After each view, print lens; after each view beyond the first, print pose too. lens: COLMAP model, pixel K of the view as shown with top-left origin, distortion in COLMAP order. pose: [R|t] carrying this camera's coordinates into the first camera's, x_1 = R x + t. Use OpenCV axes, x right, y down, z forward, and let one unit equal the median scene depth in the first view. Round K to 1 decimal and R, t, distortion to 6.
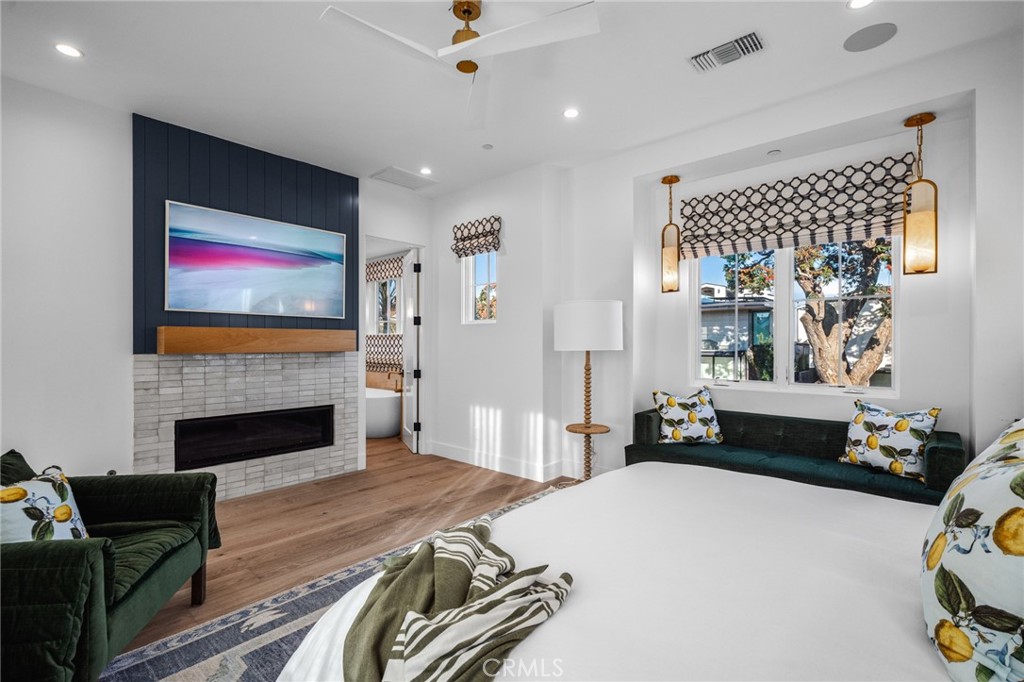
lens RADIAL K [[470.1, 0, 511.9], [0, 470.1, 343.7], [0, 0, 1]] dist [0.001024, -0.000027]
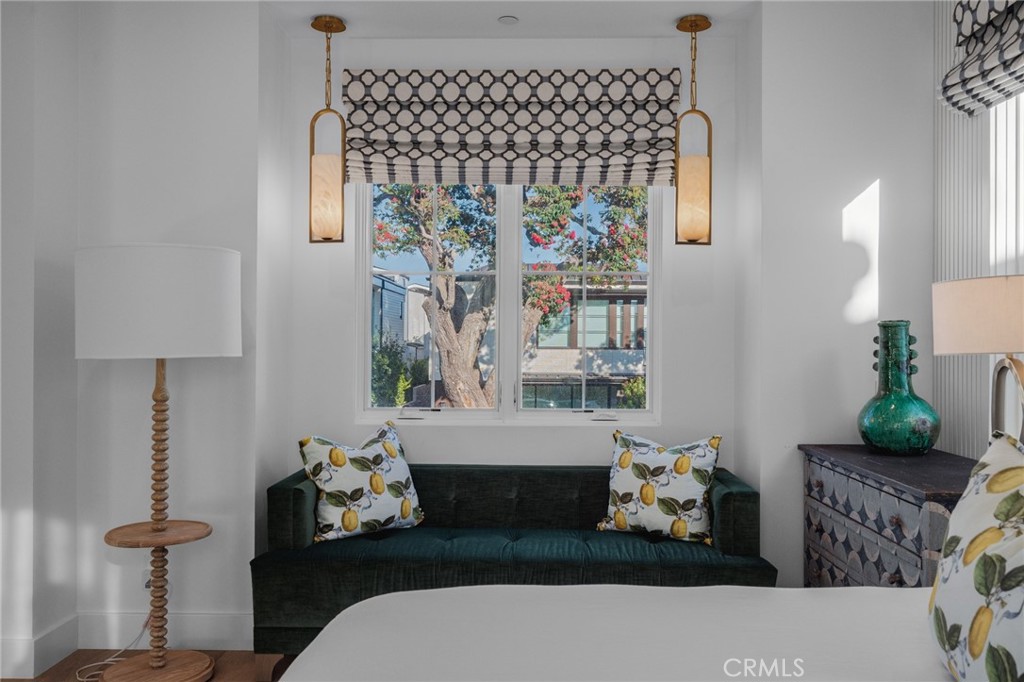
lens RADIAL K [[821.7, 0, 508.6], [0, 821.7, 340.7], [0, 0, 1]] dist [0.005006, -0.005818]
pose [[0.755751, 0.006494, 0.654827, -0.108233], [-0.004970, 0.999979, -0.004180, 0.000161], [-0.654840, -0.000095, 0.755767, 0.209058]]
